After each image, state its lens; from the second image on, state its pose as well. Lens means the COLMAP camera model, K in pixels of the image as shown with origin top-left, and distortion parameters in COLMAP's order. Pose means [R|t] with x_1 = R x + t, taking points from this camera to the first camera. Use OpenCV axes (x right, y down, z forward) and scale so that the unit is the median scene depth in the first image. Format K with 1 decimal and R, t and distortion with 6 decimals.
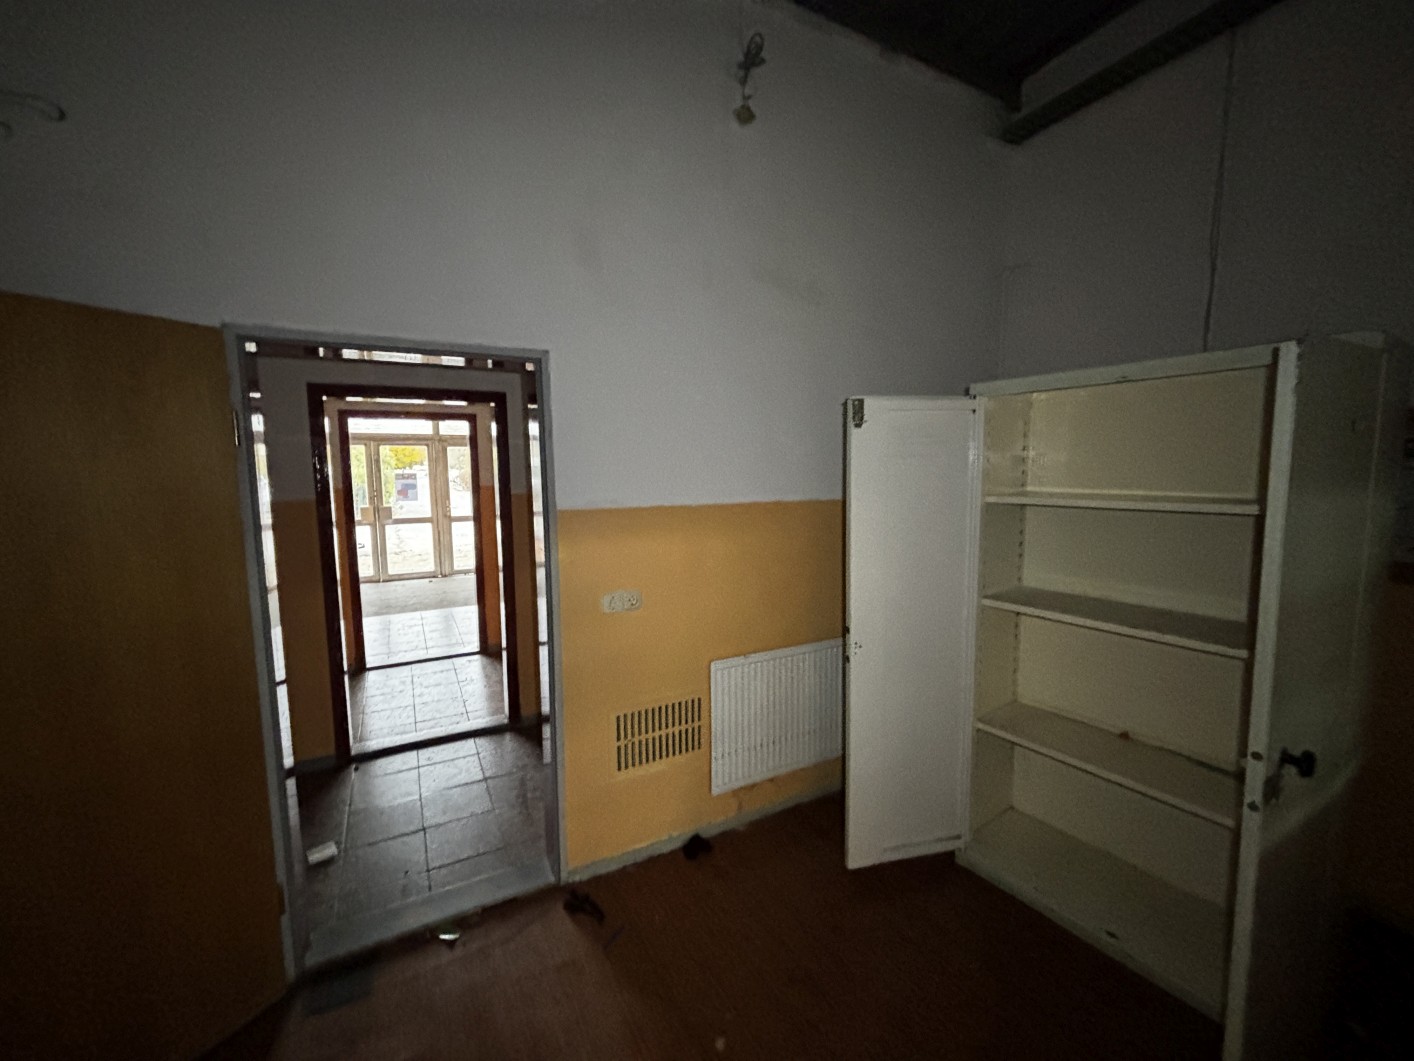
lens RADIAL K [[575.6, 0, 701.0], [0, 575.6, 531.0], [0, 0, 1]] dist [0.001358, -0.000150]
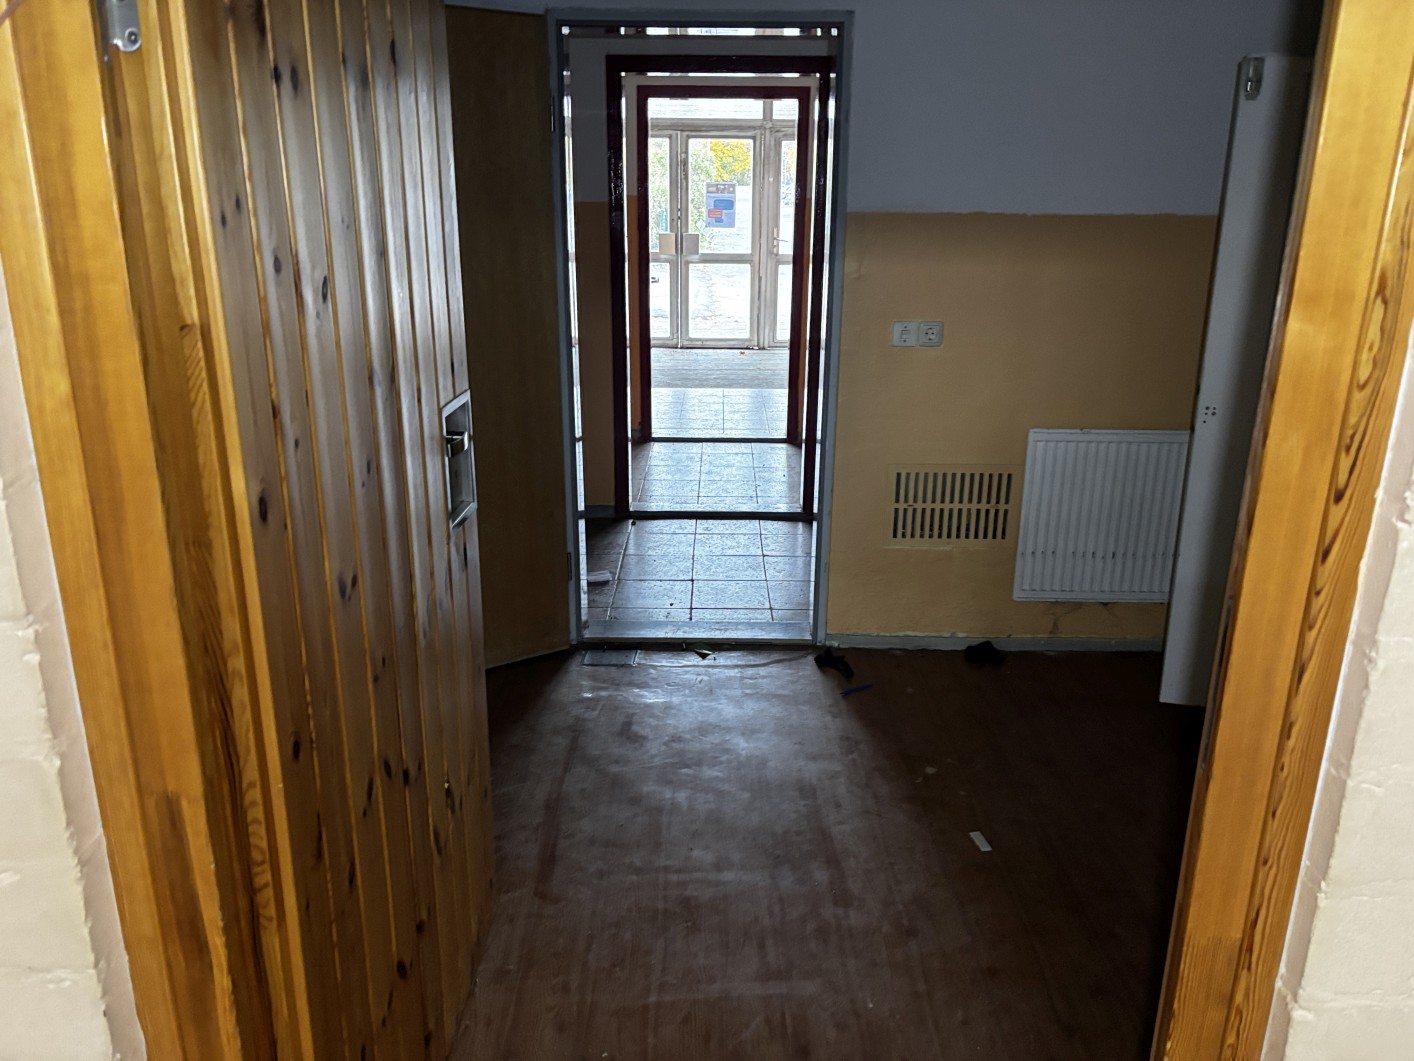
lens RADIAL K [[1067.2, 0, 707.1], [0, 1067.2, 531.3], [0, 0, 1]] dist [0.046238, -0.052606]
pose [[0.879392, 0.159453, -0.448603, 0.167756], [-0.066085, 0.974008, 0.216660, 0.043980], [0.471490, -0.160883, 0.867072, -0.260432]]
